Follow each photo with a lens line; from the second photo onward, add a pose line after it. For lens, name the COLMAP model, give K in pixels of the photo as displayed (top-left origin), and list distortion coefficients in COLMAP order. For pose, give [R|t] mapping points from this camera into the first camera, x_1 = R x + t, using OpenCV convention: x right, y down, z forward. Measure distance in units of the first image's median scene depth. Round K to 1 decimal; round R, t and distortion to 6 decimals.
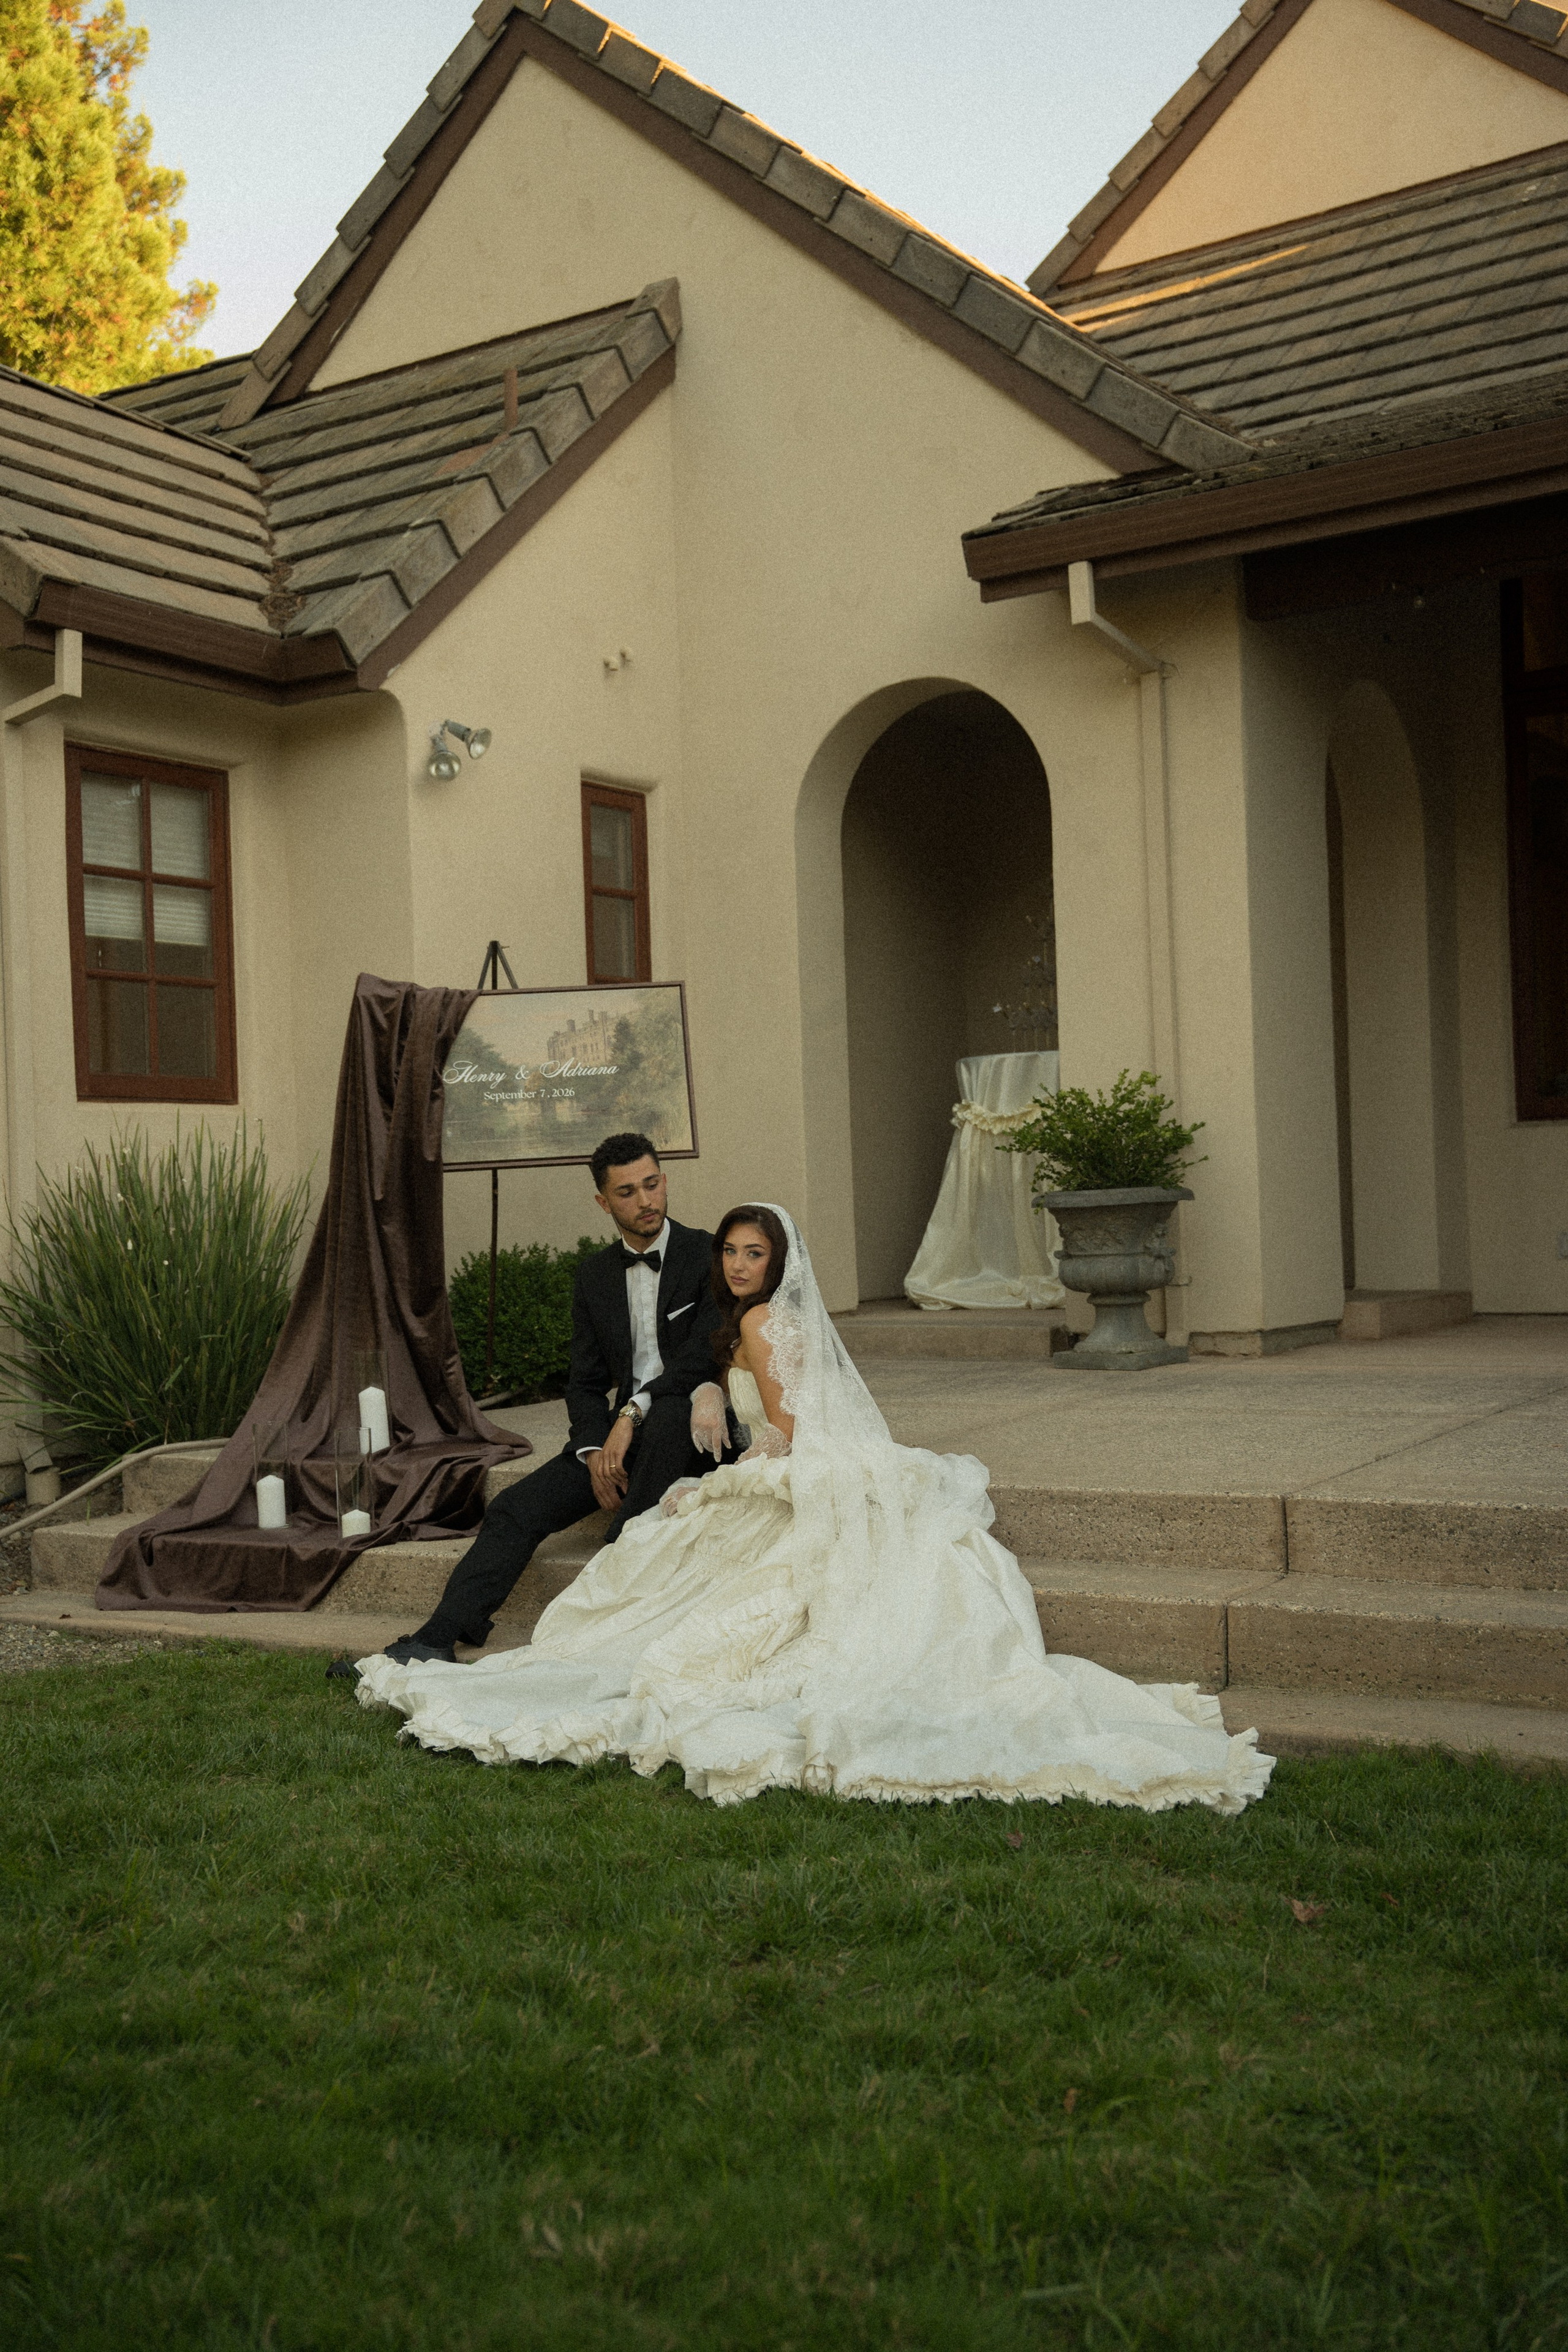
lens RADIAL K [[2618.4, 0, 765.8], [0, 2618.4, 1176.0], [0, 0, 1]] dist [0.119699, 0.000000]
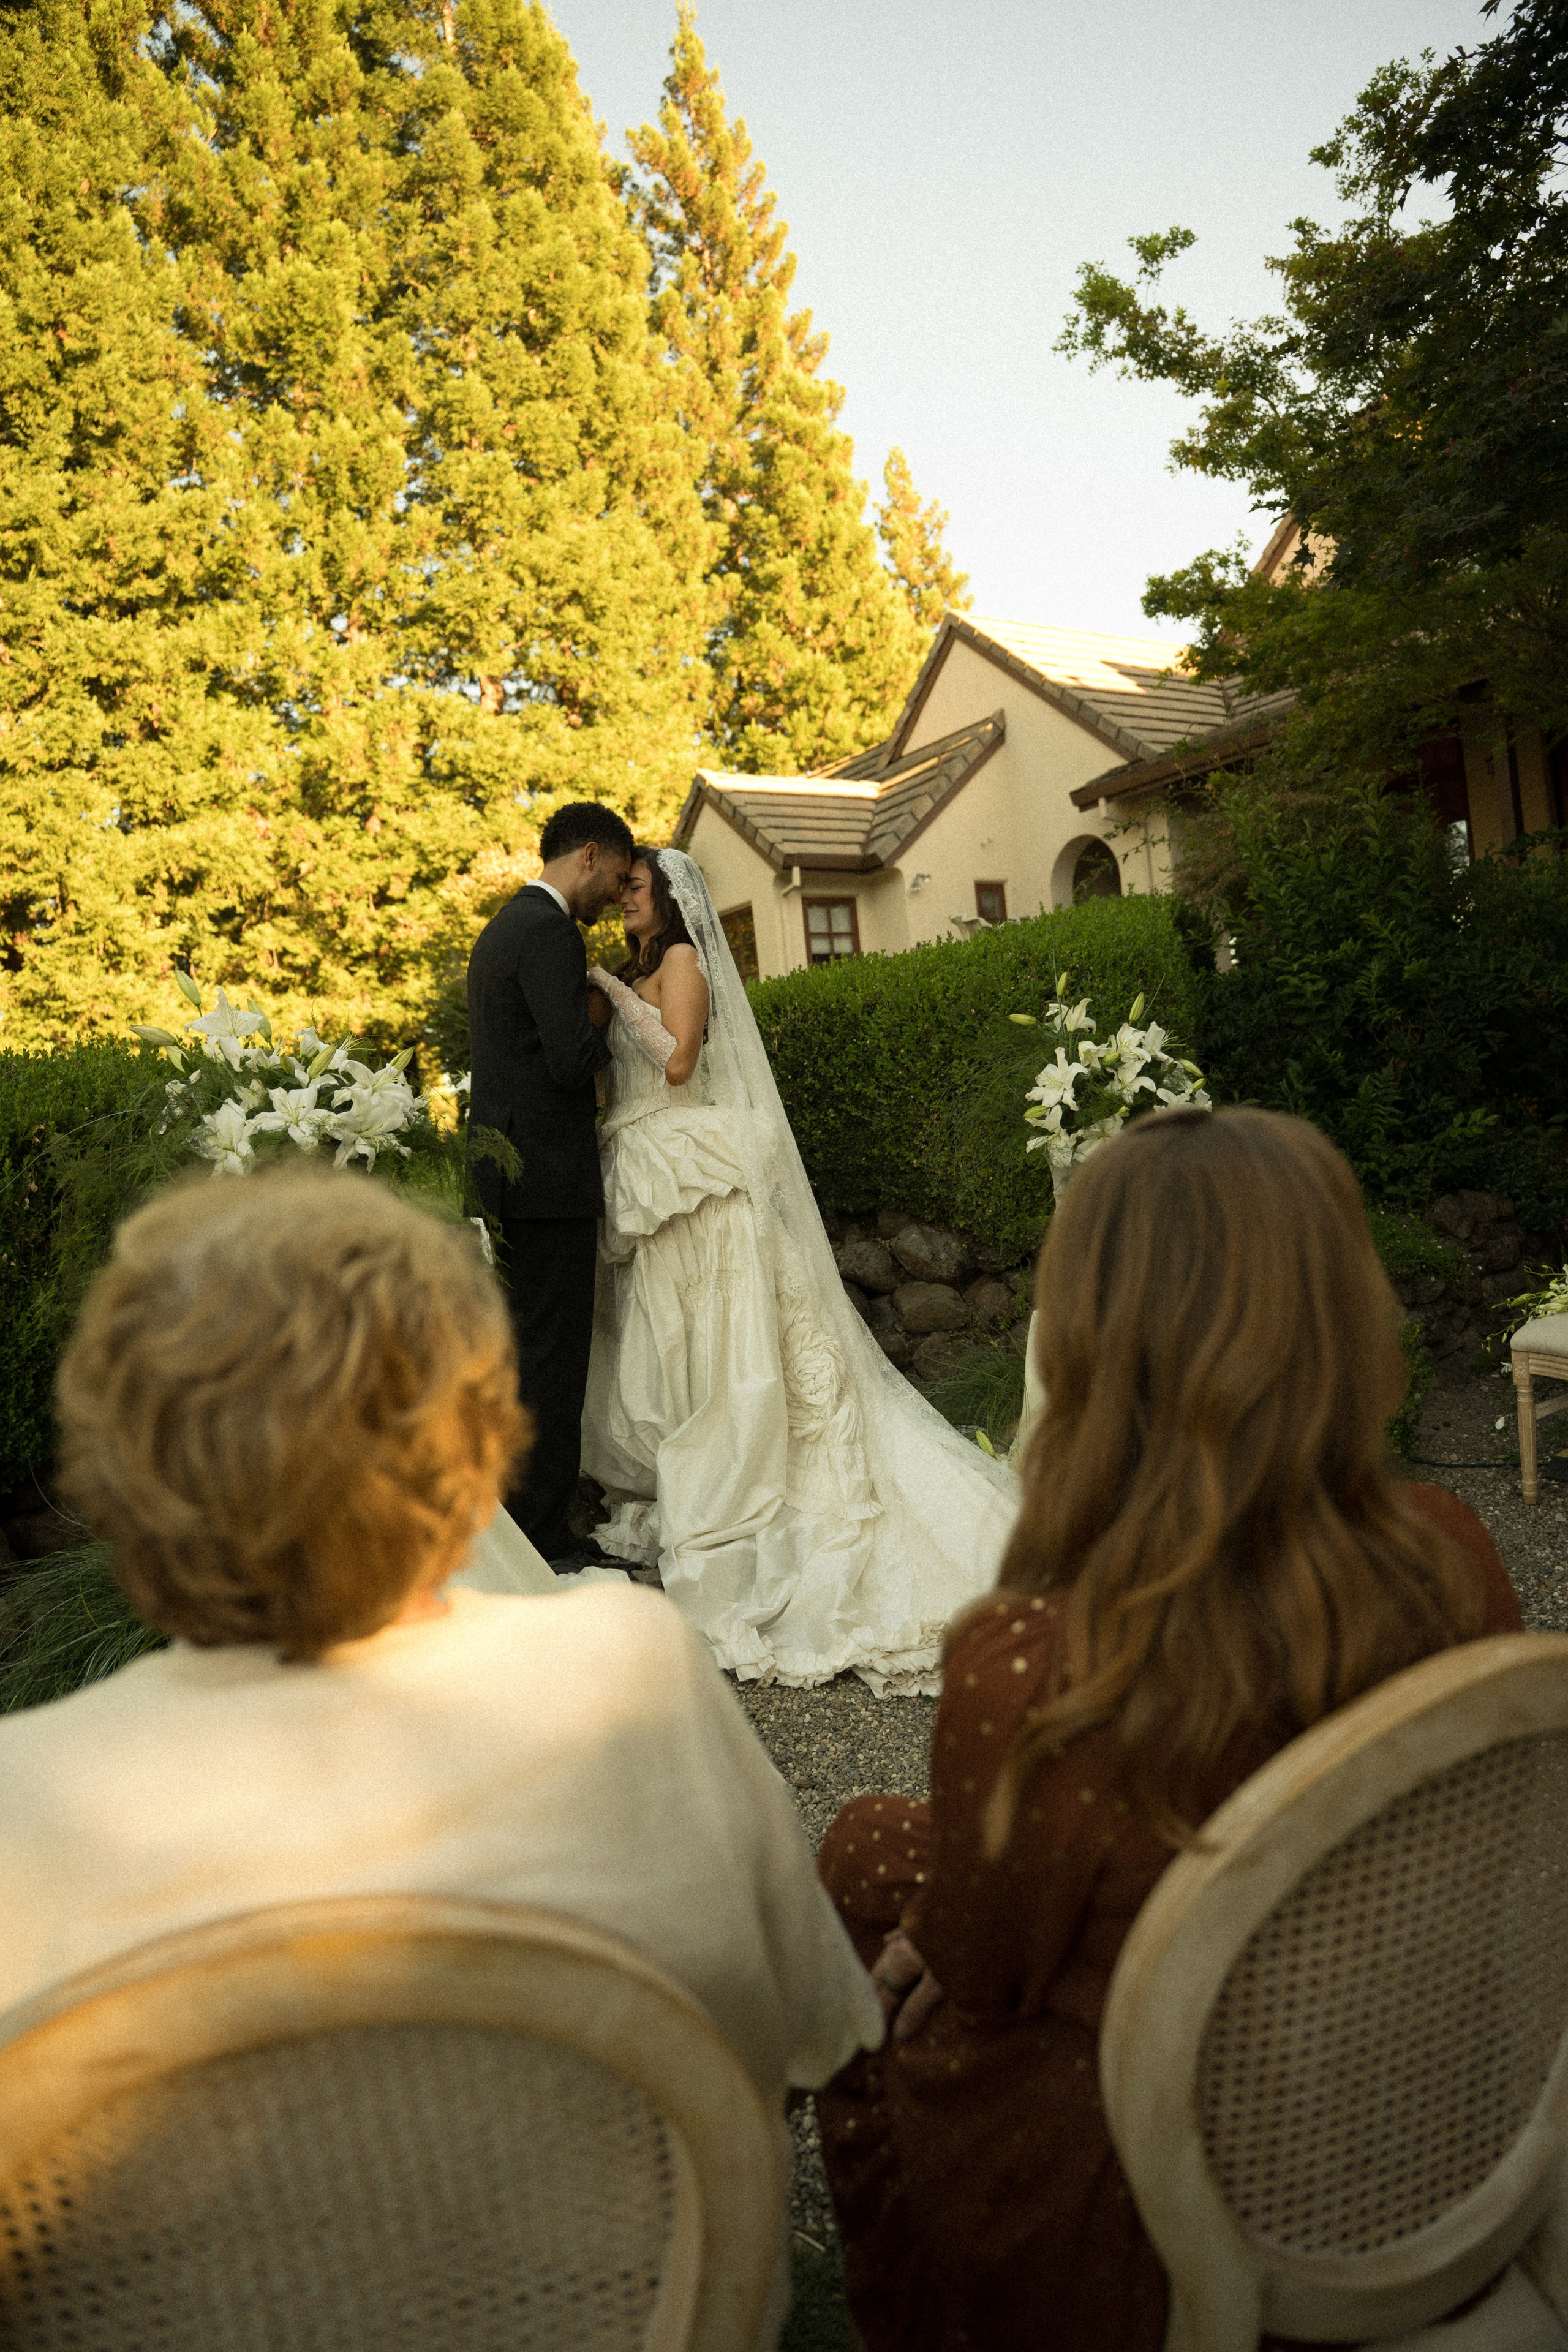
lens RADIAL K [[1652.2, 0, 779.3], [0, 1652.2, 1160.0], [0, 0, 1]] dist [-0.065046, 0.066210]
pose [[0.913165, -0.058406, -0.403383, 0.507416], [0.076873, 0.996598, 0.029725, 0.099660], [0.400274, -0.058153, 0.914548, -0.903225]]
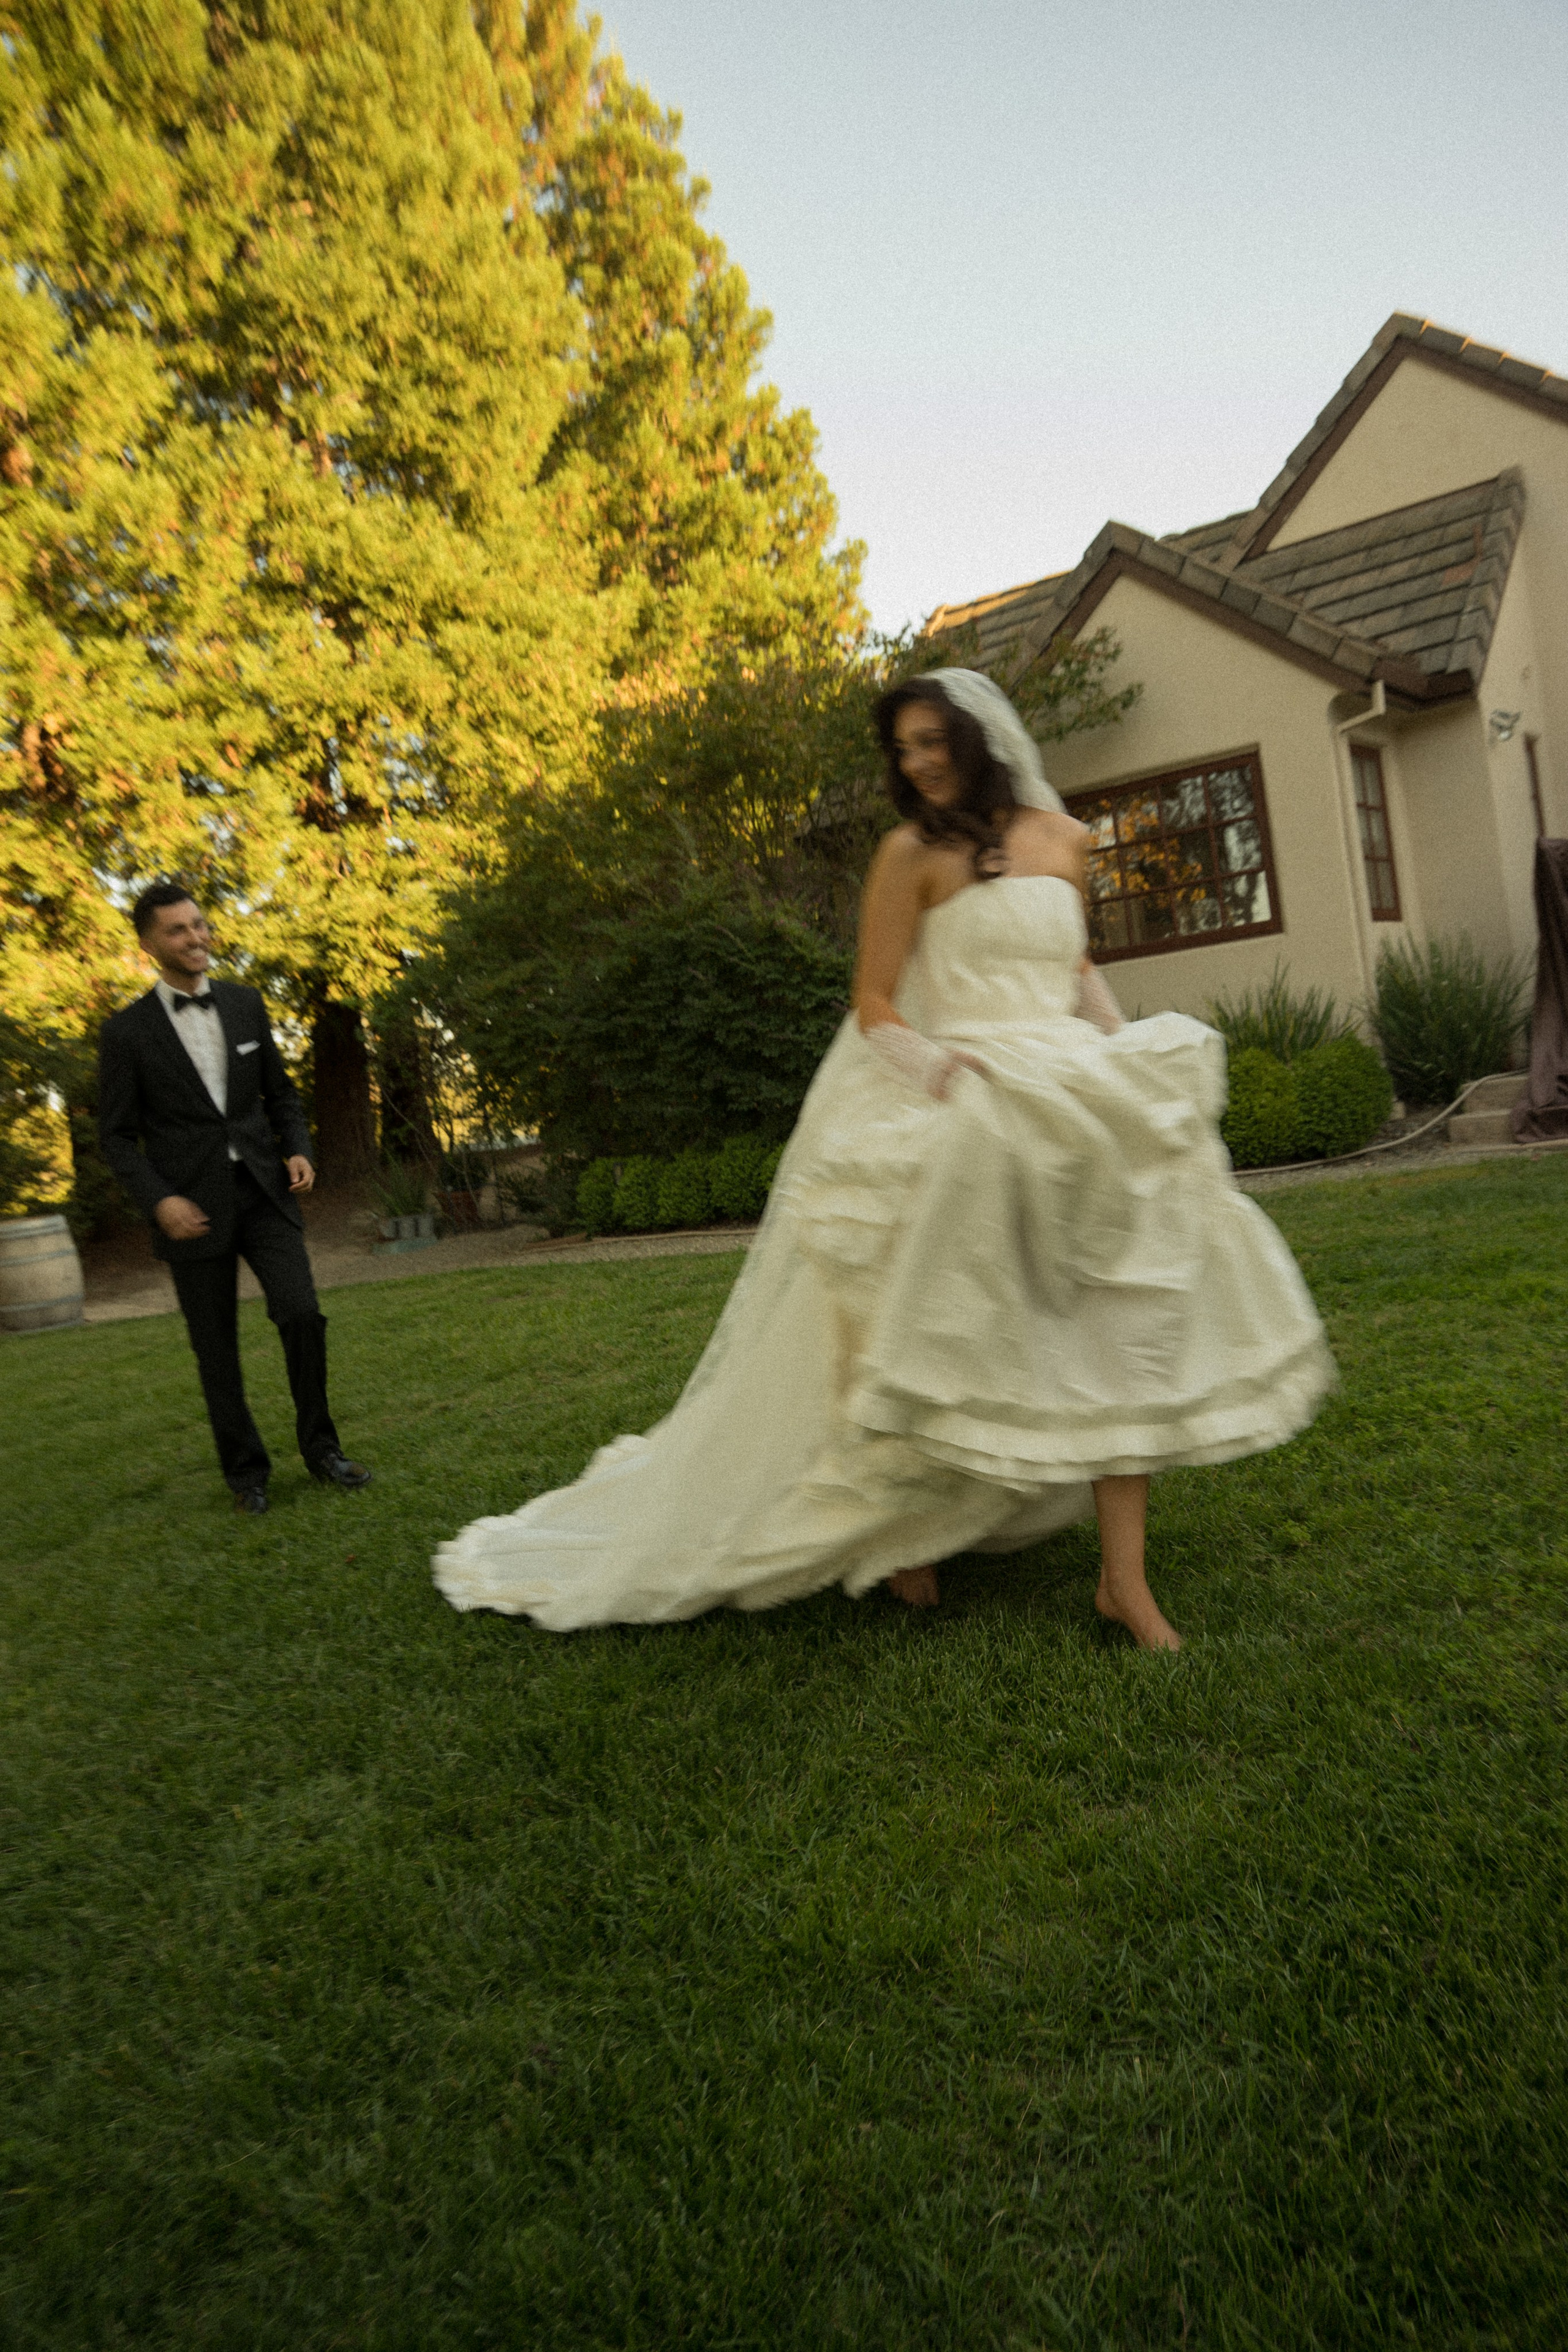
lens RADIAL K [[1821.9, 0, 799.1], [0, 1821.9, 1163.4], [0, 0, 1]] dist [-0.003138, -0.003992]
pose [[0.993093, -0.100363, -0.060769, -0.578771], [0.103164, 0.993652, 0.044854, 0.043231], [0.055881, -0.050814, 0.997144, -0.367416]]
